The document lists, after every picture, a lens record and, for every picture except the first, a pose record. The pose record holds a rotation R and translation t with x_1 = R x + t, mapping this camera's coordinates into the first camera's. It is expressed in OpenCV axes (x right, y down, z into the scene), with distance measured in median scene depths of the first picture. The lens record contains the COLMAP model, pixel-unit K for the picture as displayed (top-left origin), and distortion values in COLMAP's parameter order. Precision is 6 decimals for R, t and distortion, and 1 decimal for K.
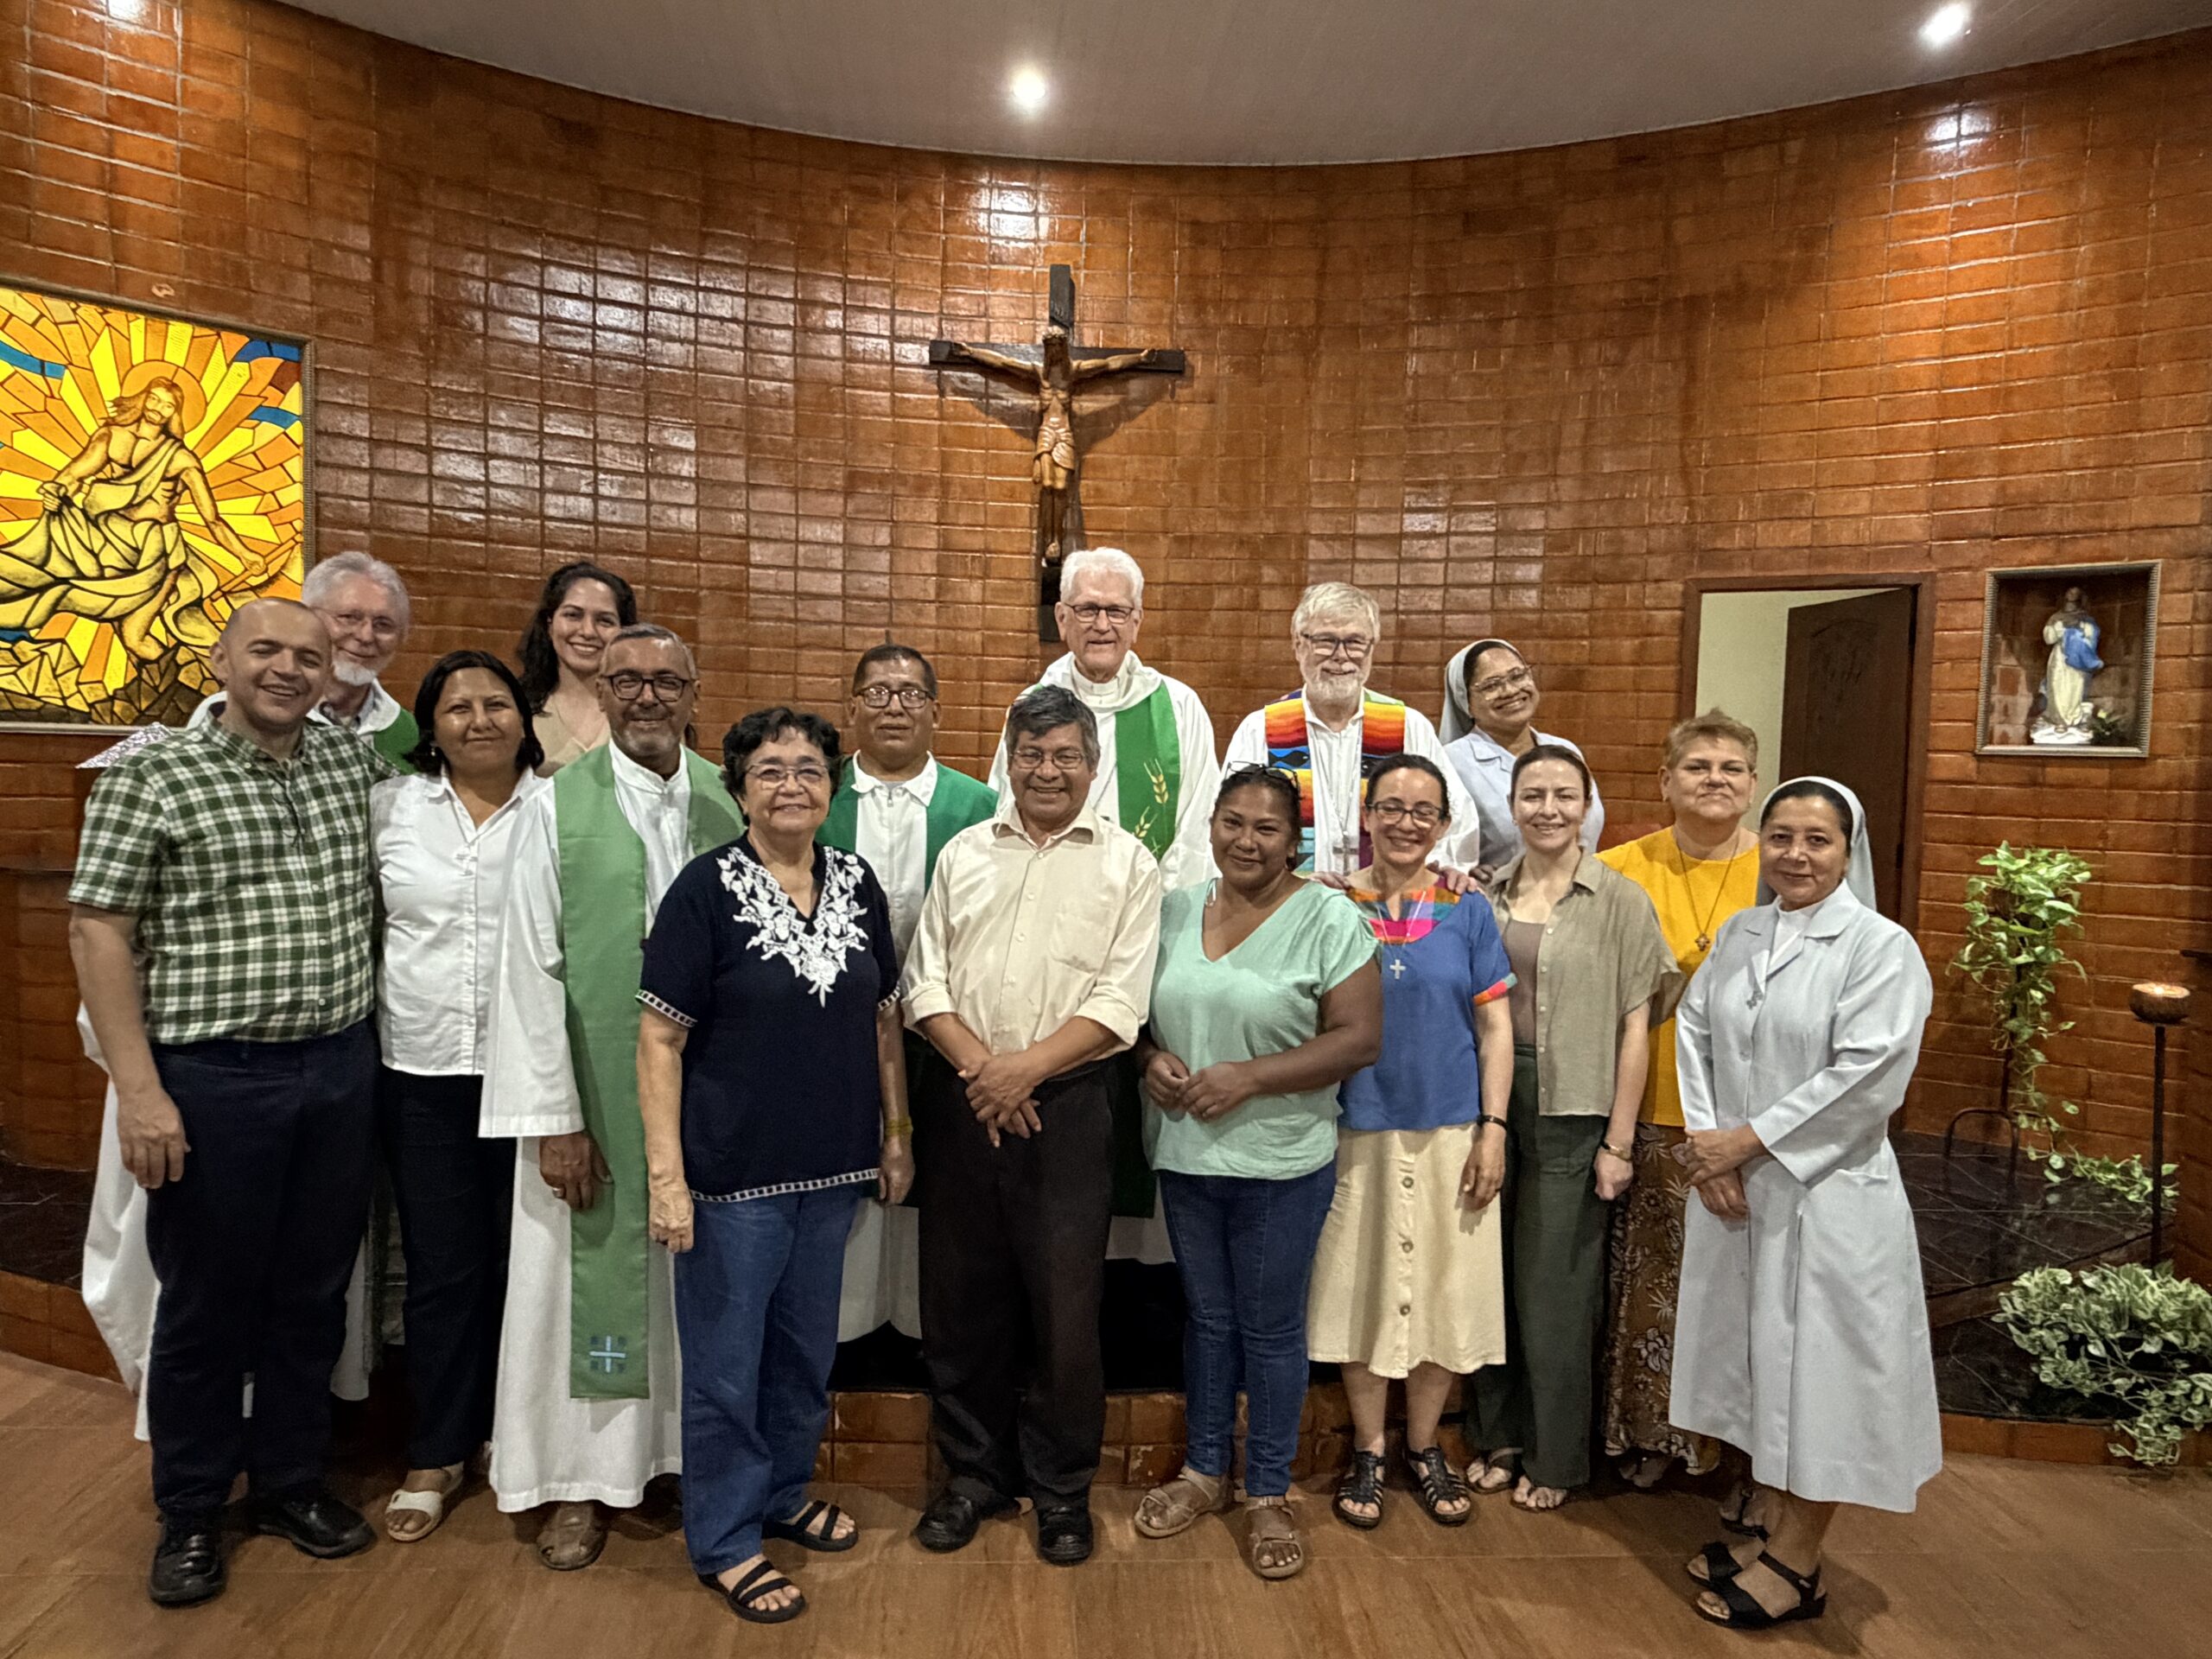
lens RADIAL K [[1410.5, 0, 1106.6], [0, 1410.5, 837.2], [0, 0, 1]] dist [-0.022414, 0.001776]
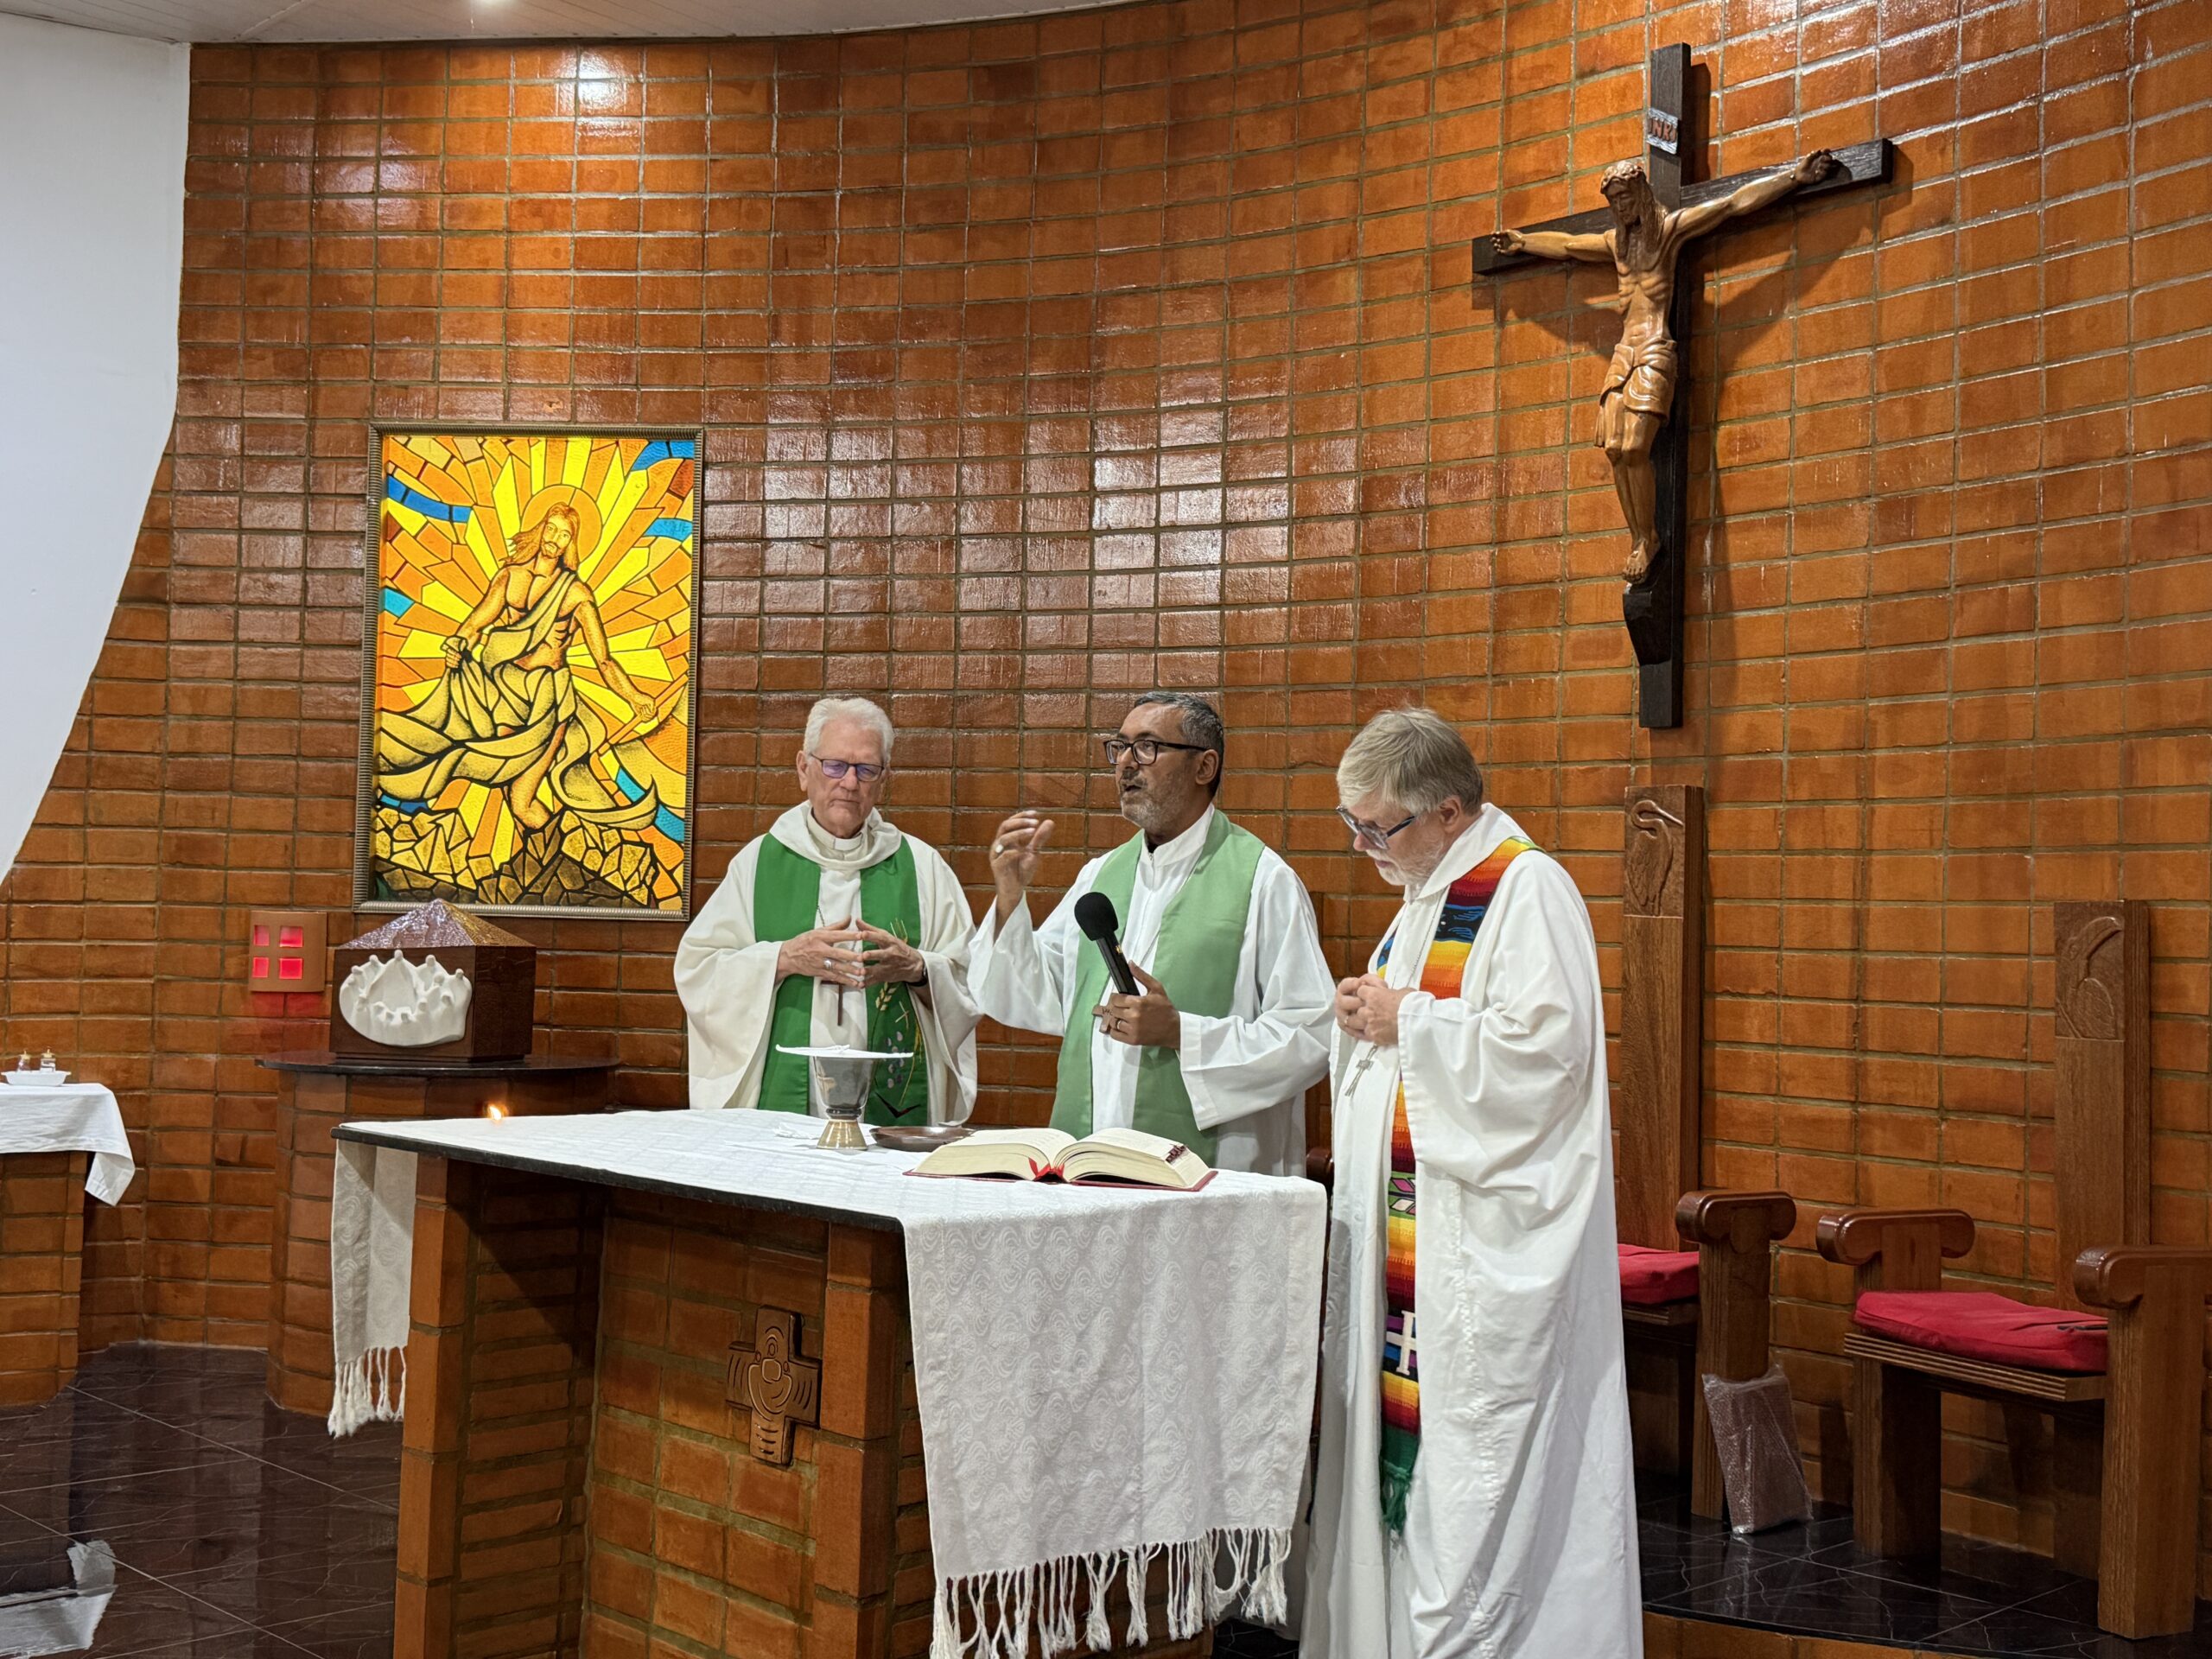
lens RADIAL K [[2413.2, 0, 1107.6], [0, 2413.2, 826.2], [0, 0, 1]] dist [0.104872, 0.000000]
pose [[0.643739, -0.045901, -0.763867, 0.685941], [-0.050866, 0.993425, -0.102562, 0.007181], [0.763552, 0.104878, 0.637172, 0.317484]]
